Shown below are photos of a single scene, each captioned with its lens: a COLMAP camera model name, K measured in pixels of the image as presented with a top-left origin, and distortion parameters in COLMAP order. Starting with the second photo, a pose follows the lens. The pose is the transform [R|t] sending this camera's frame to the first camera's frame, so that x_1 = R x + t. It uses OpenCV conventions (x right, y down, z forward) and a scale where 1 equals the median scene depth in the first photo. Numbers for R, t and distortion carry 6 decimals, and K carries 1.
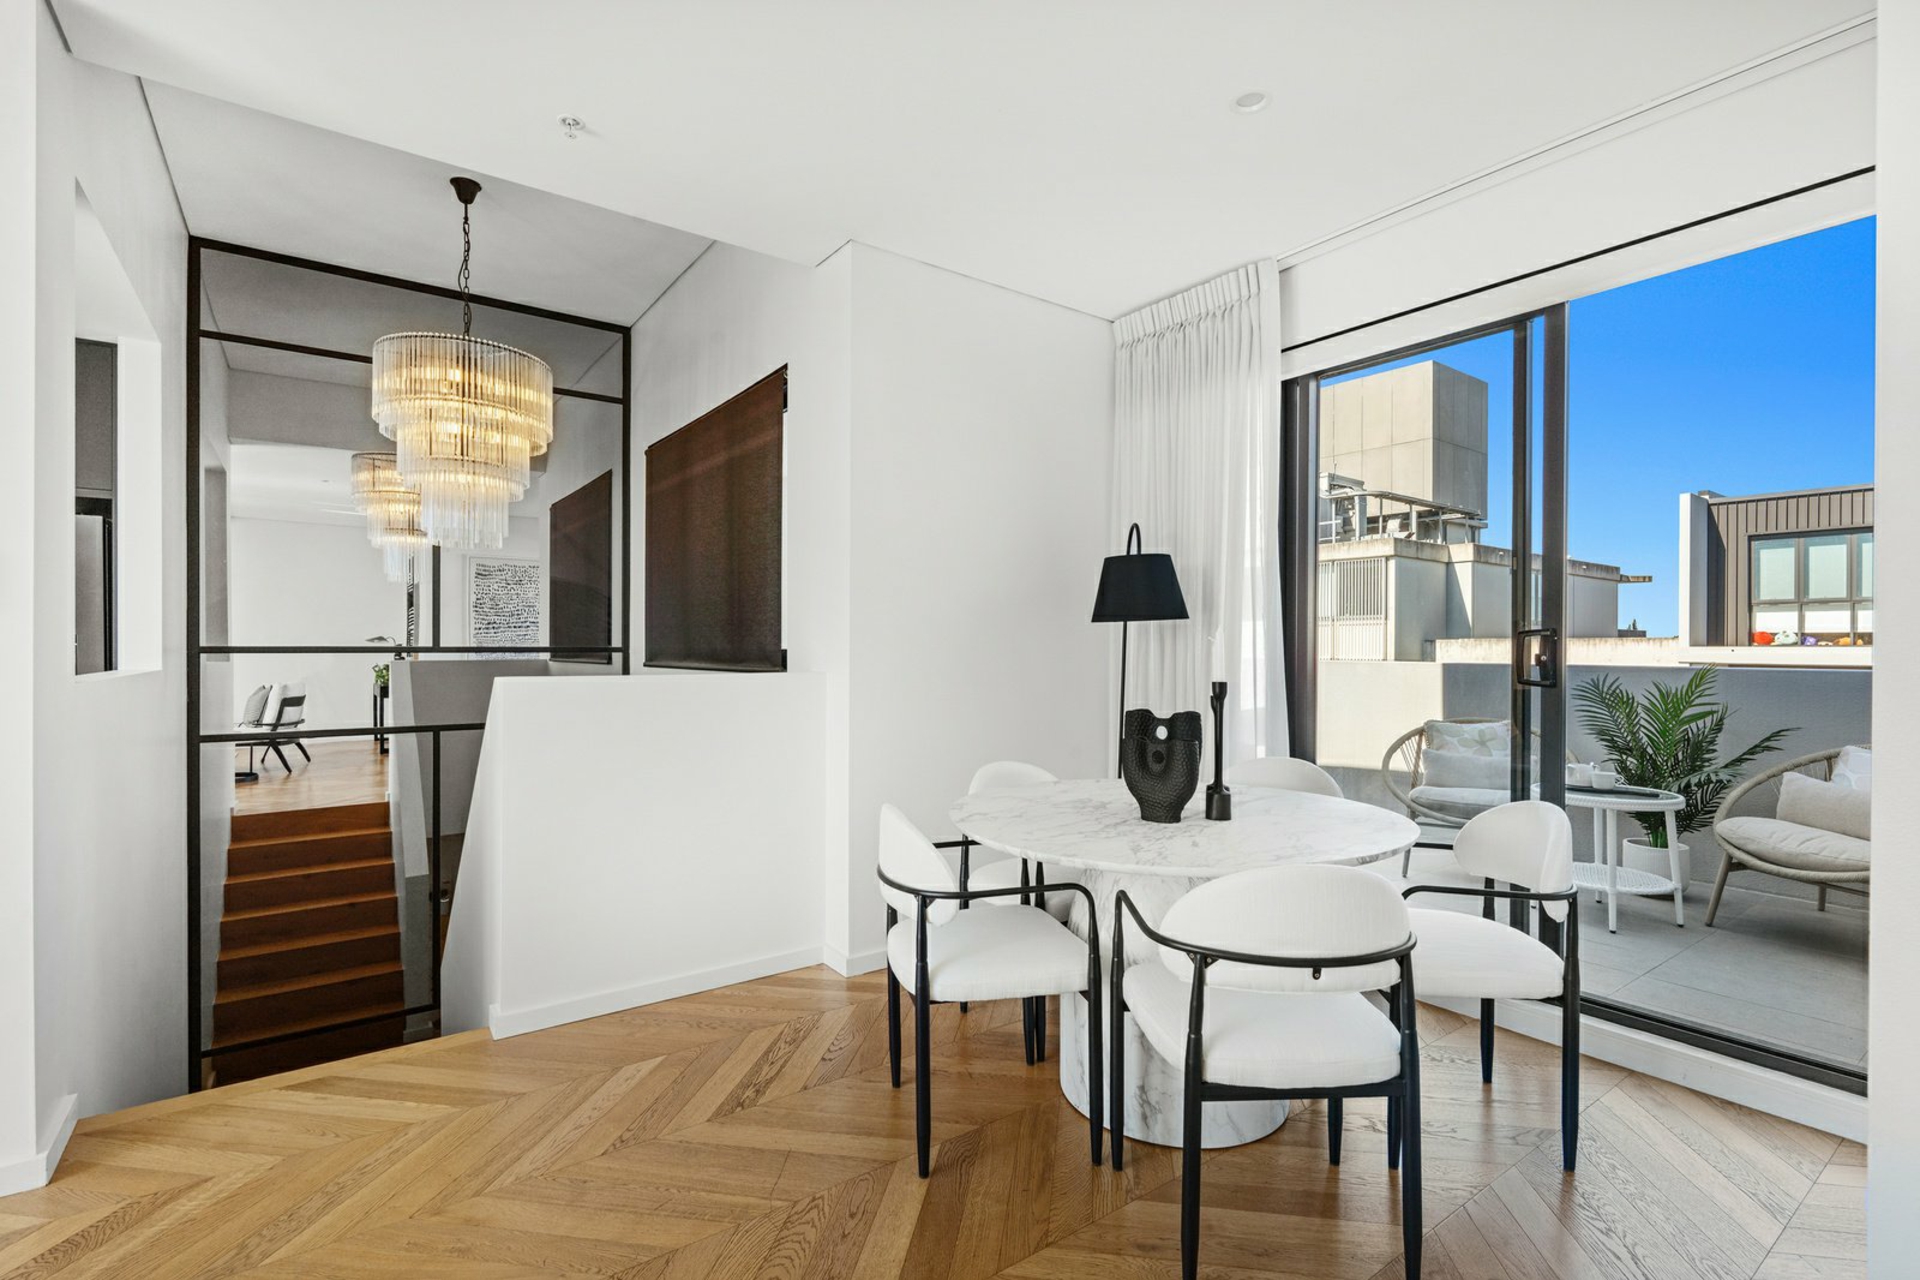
lens RADIAL K [[877.2, 0, 958.4], [0, 877.2, 642.1], [0, 0, 1]] dist [-0.000129, -0.000440]
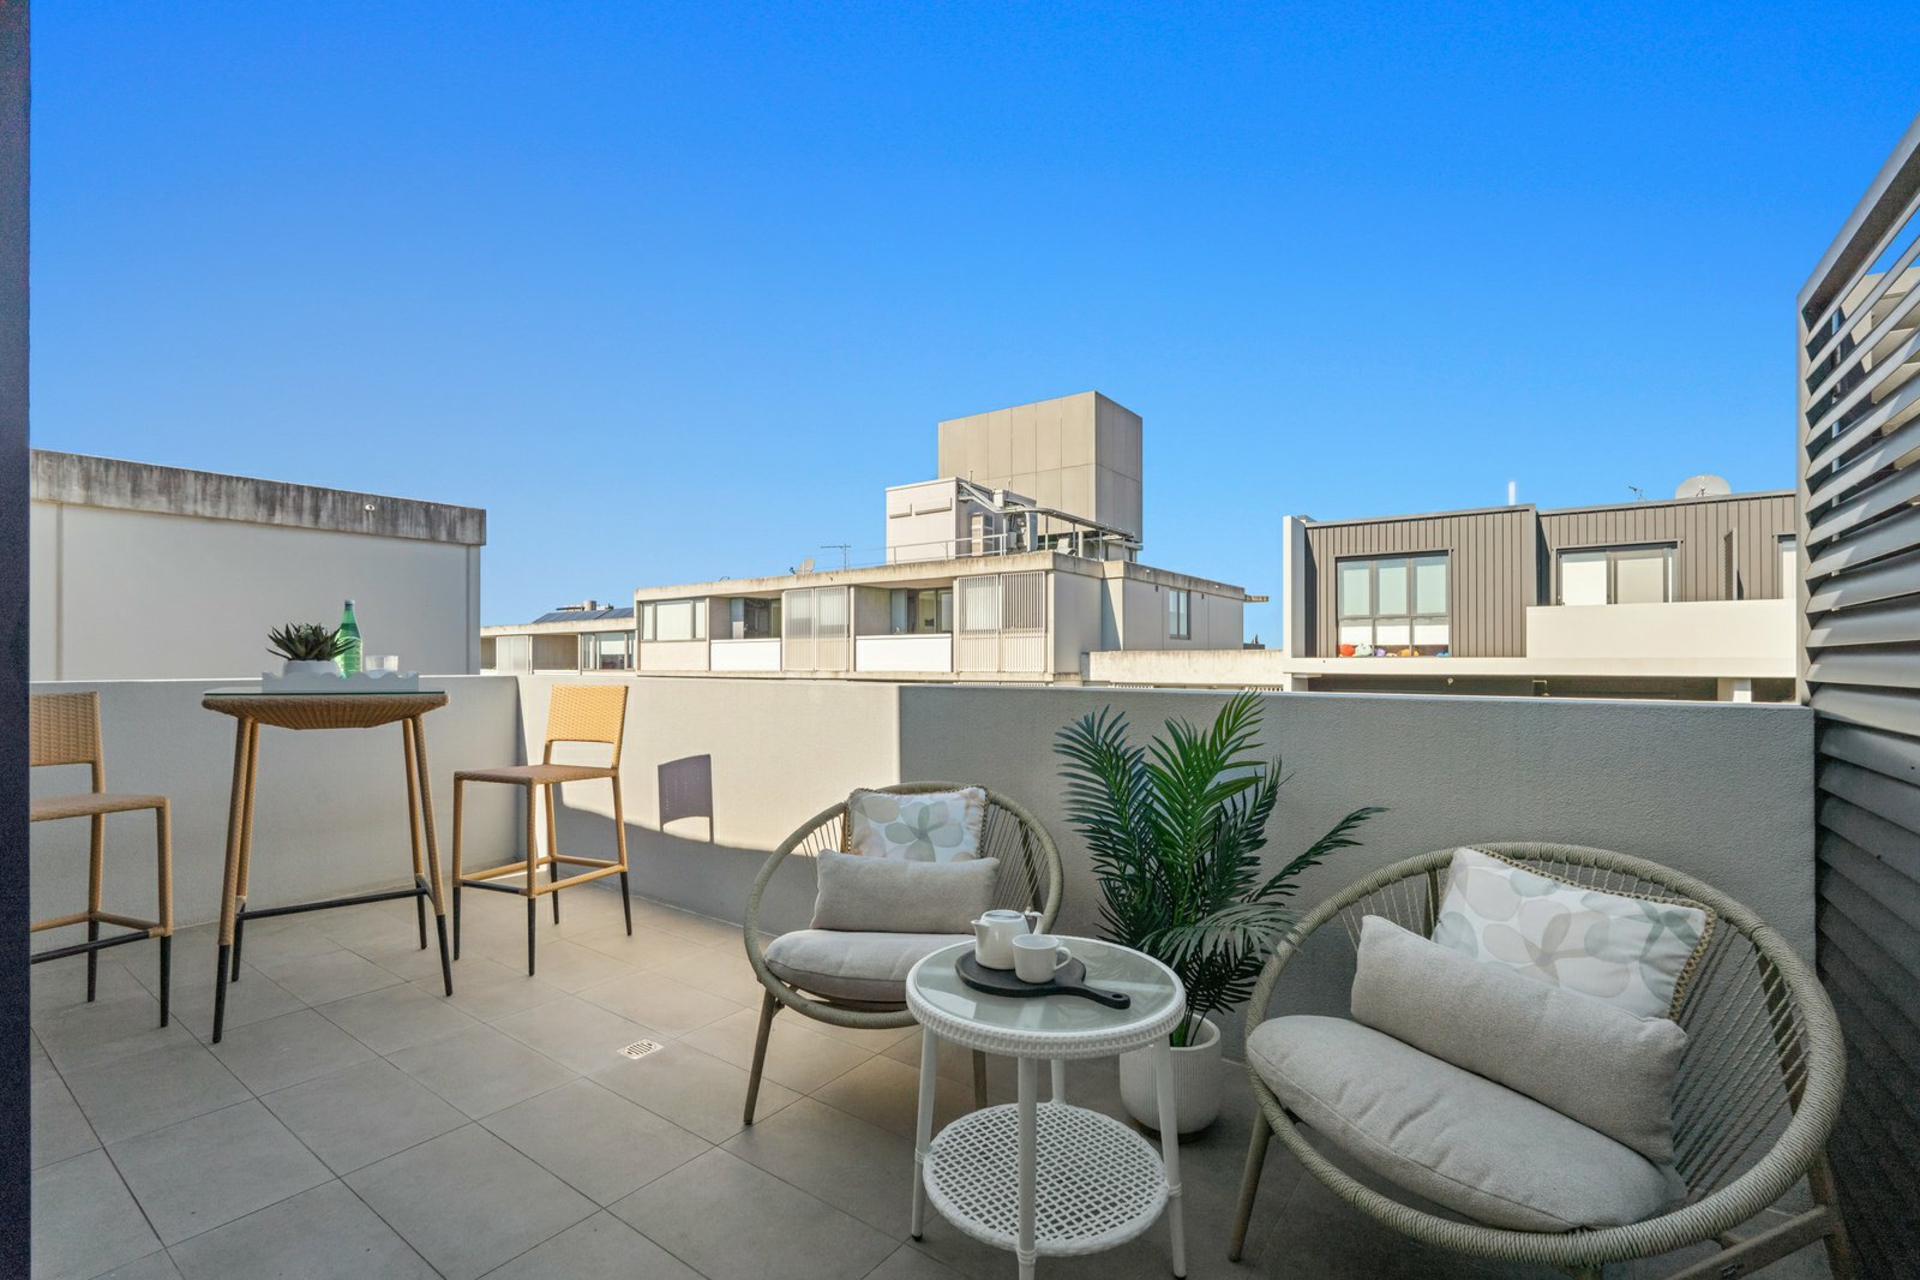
lens RADIAL K [[846.8, 0, 960.0], [0, 846.8, 650.8], [0, 0, 1]] dist [-0.003032, 0.000031]
pose [[0.951709, -0.000566, 0.307001, 0.091411], [0.002366, 0.999982, -0.005490, 0.000691], [-0.306993, 0.005952, 0.951693, 0.097126]]
